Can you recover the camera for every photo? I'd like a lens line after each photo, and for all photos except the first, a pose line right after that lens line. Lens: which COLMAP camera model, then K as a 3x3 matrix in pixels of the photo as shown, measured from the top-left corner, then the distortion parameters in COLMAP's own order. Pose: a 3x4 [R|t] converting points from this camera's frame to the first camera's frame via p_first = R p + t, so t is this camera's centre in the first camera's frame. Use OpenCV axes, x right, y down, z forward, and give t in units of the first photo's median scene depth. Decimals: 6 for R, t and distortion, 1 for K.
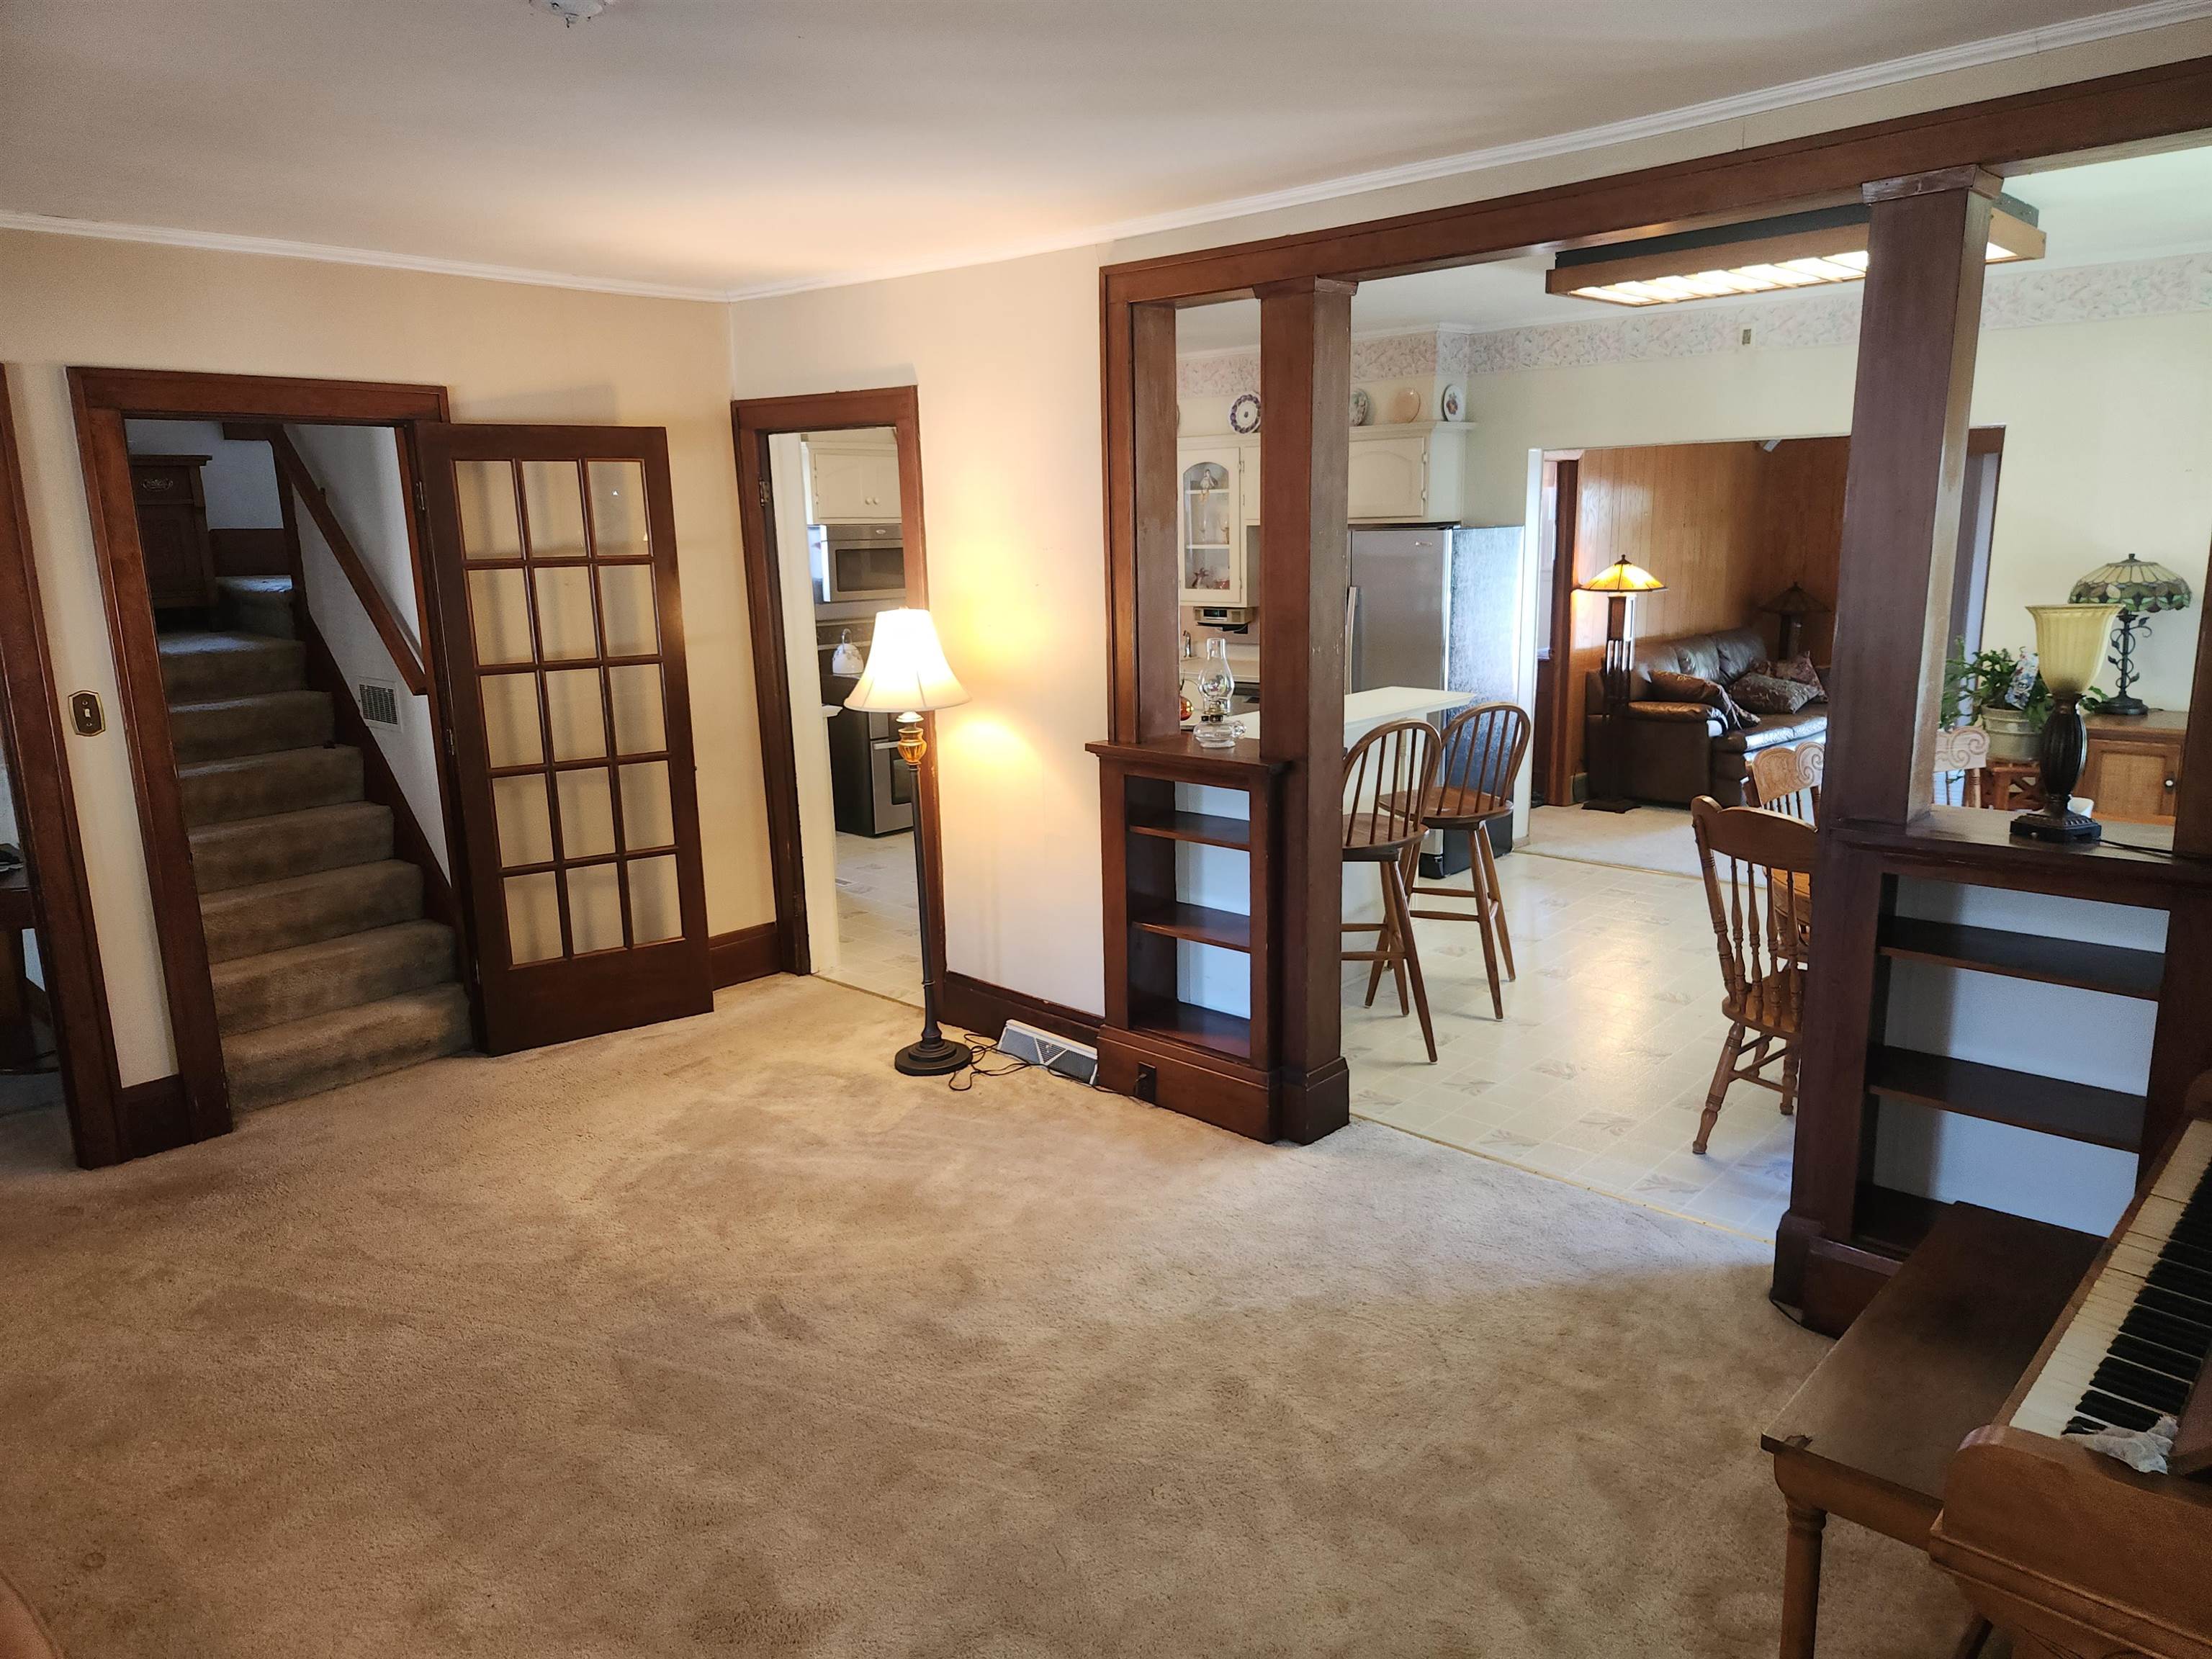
lens RADIAL K [[1470.1, 0, 1120.2], [0, 1470.1, 825.1], [0, 0, 1]] dist [0.071304, -0.055479]
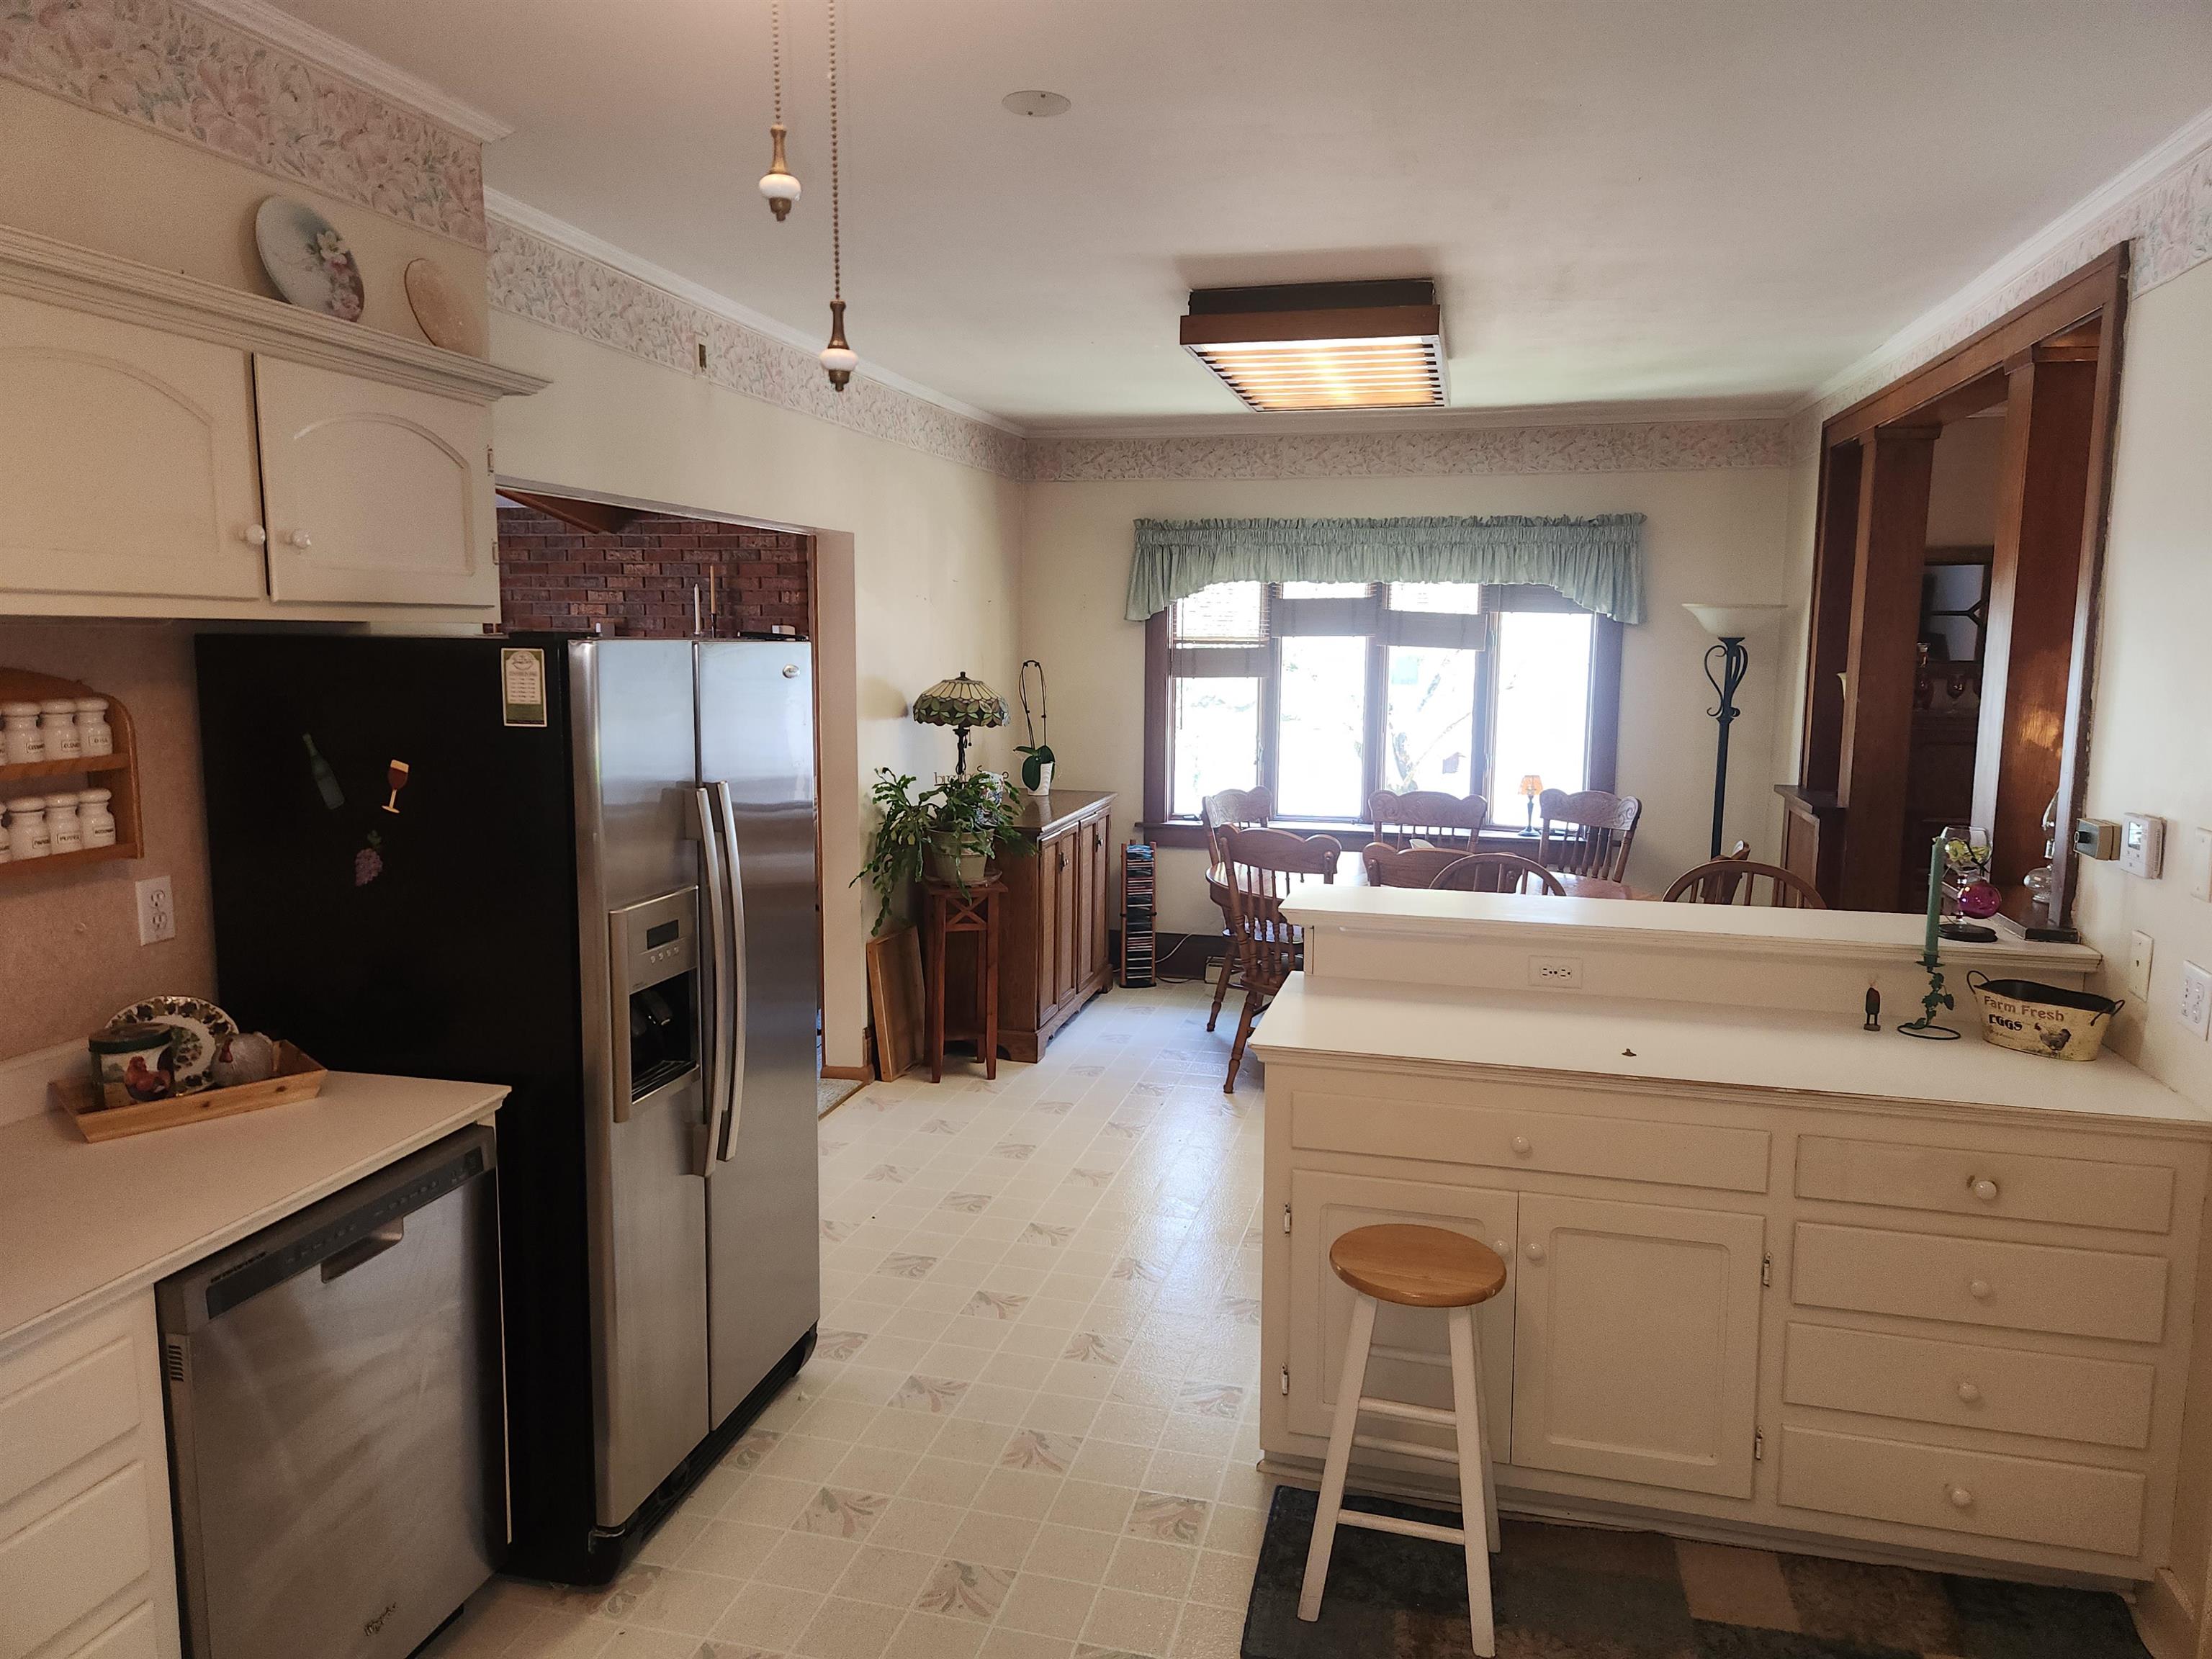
lens RADIAL K [[1470.1, 0, 1097.1], [0, 1470.1, 824.8], [0, 0, 1]] dist [0.071304, -0.055479]
pose [[-0.461758, -0.099380, 0.881421, -0.226612], [0.183229, 0.961585, 0.204407, -0.208528], [-0.867875, 0.255888, -0.425810, 1.063448]]
